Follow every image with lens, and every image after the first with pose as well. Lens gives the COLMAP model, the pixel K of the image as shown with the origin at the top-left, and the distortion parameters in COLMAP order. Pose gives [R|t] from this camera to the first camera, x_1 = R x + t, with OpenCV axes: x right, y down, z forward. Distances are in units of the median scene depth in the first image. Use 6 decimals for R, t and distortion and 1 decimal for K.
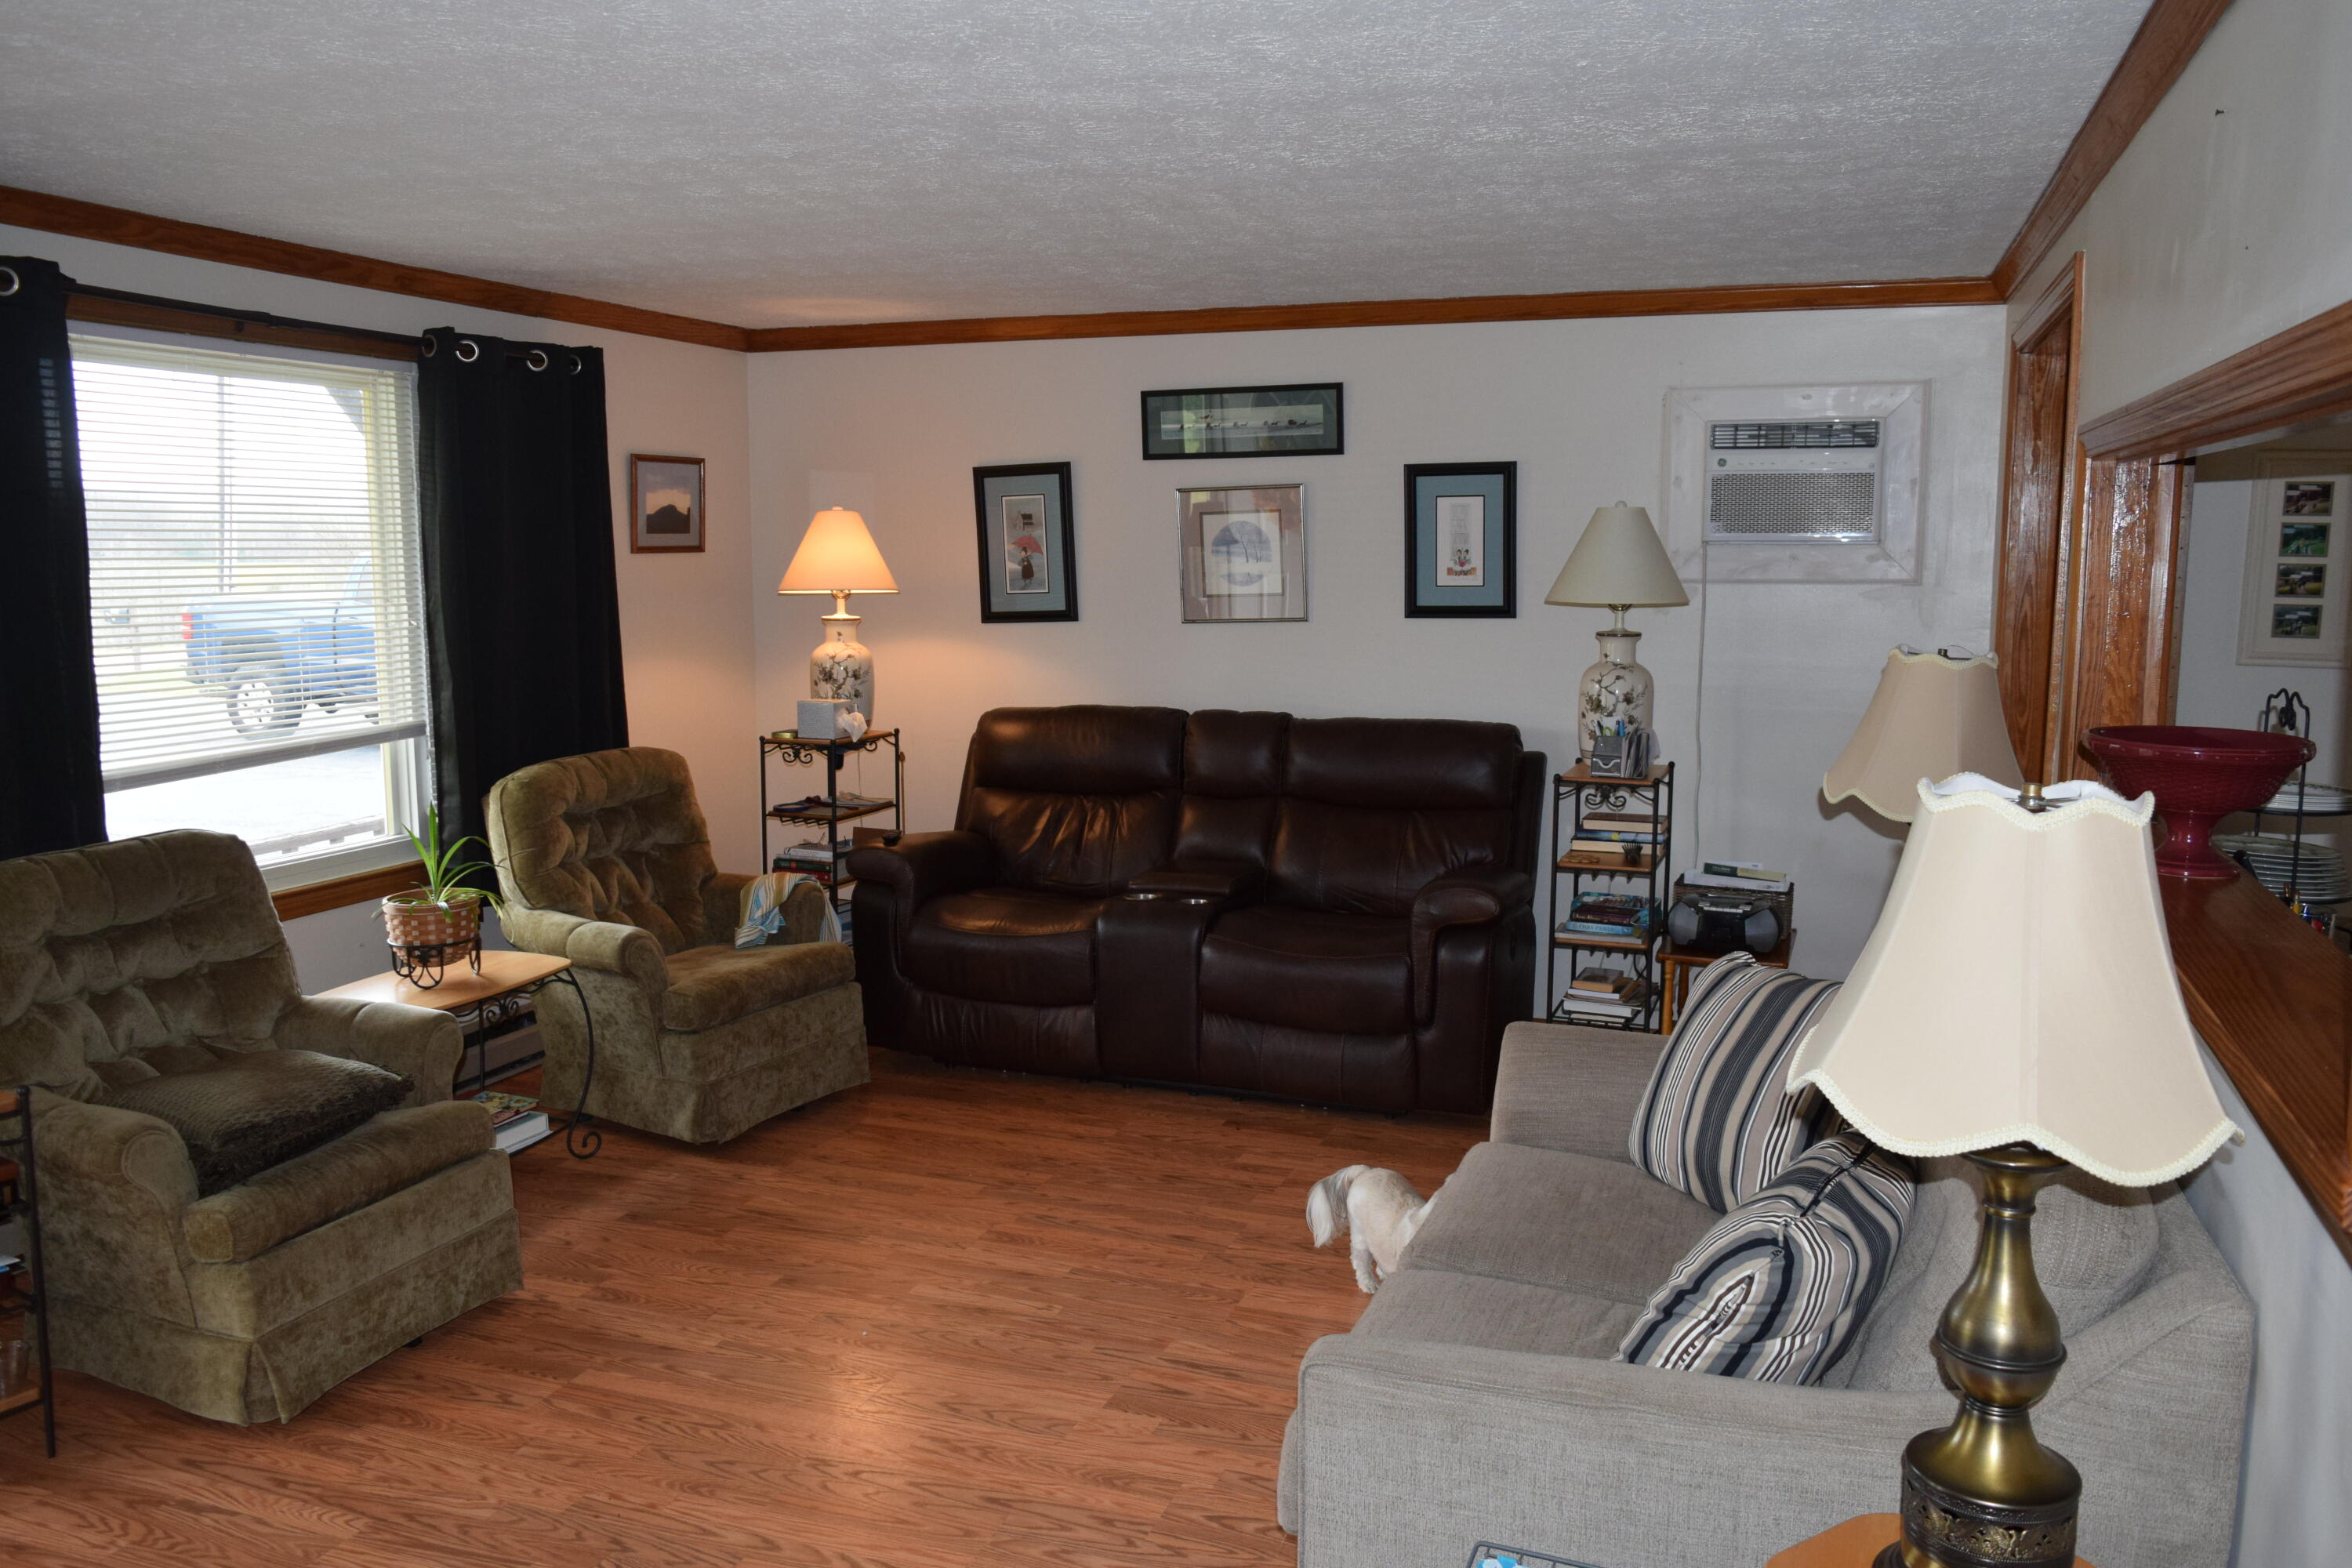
lens RADIAL K [[1820.9, 0, 1172.9], [0, 1820.9, 790.0], [0, 0, 1]] dist [-0.021770, 0.009667]
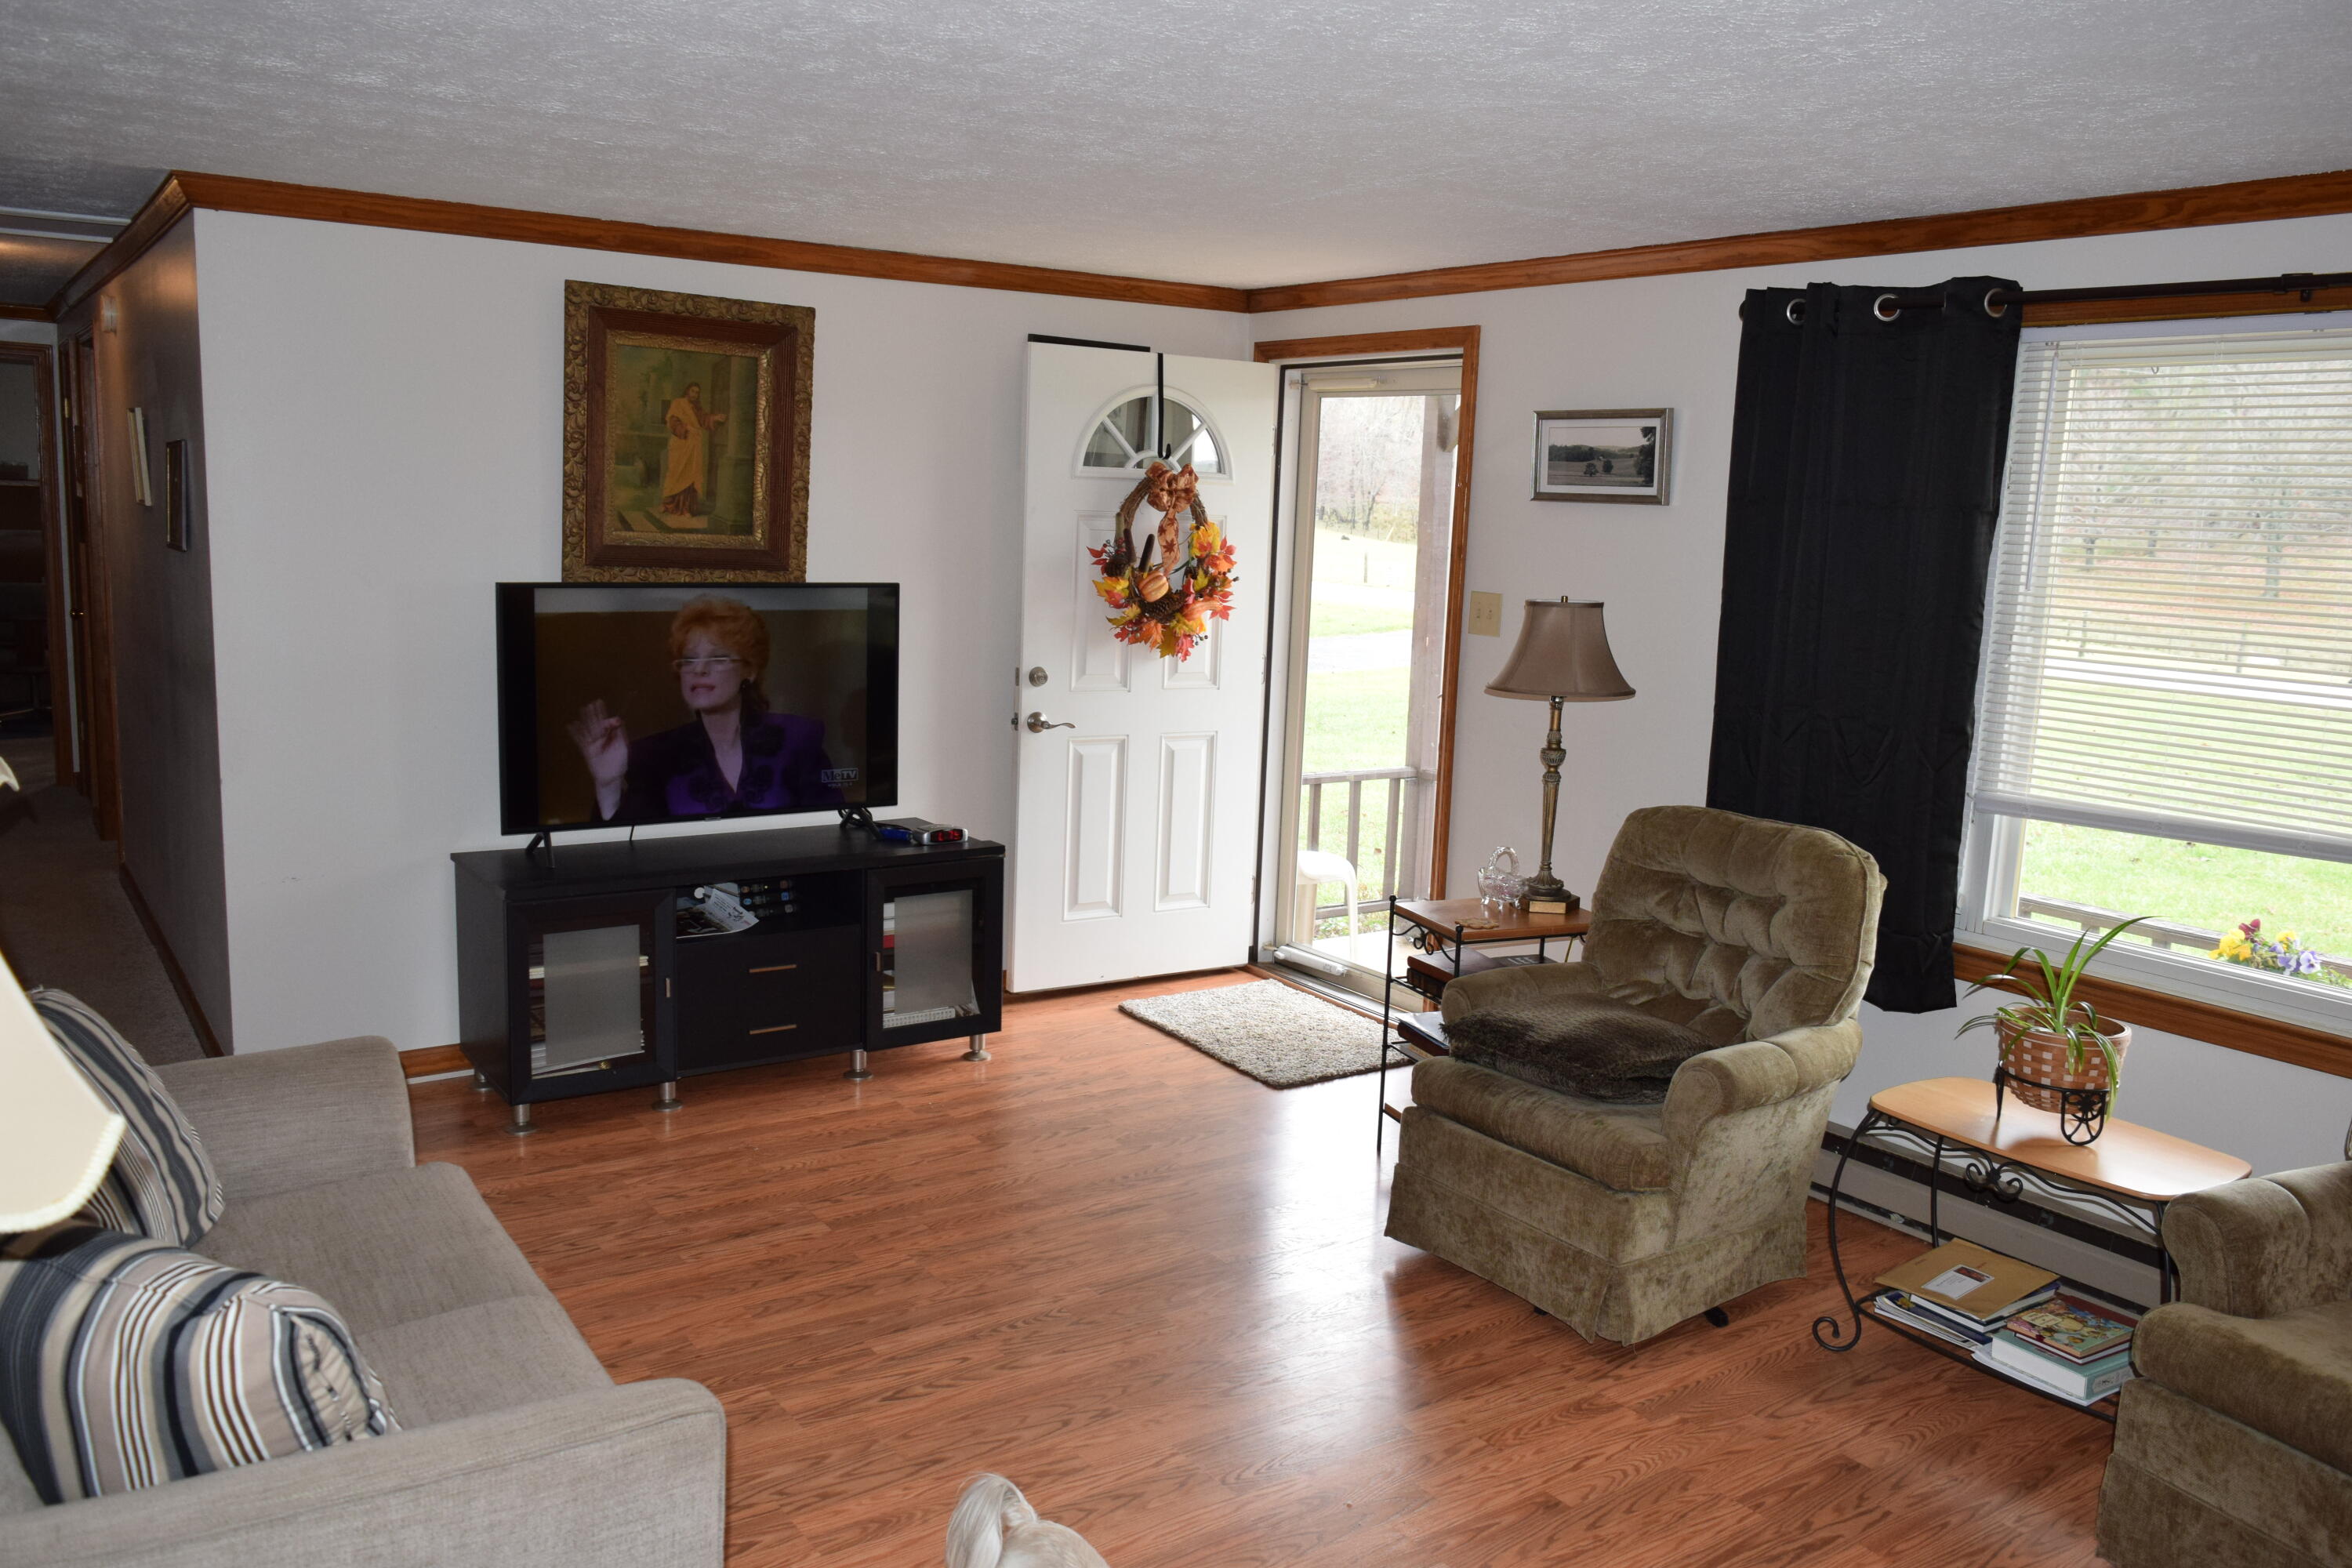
lens RADIAL K [[1820.9, 0, 1173.4], [0, 1820.9, 772.0], [0, 0, 1]] dist [-0.021770, 0.009667]
pose [[-0.575013, 0.109695, -0.810757, 0.475973], [-0.144469, 0.961785, 0.232591, -0.188989], [0.805288, 0.250872, -0.537191, 1.210056]]
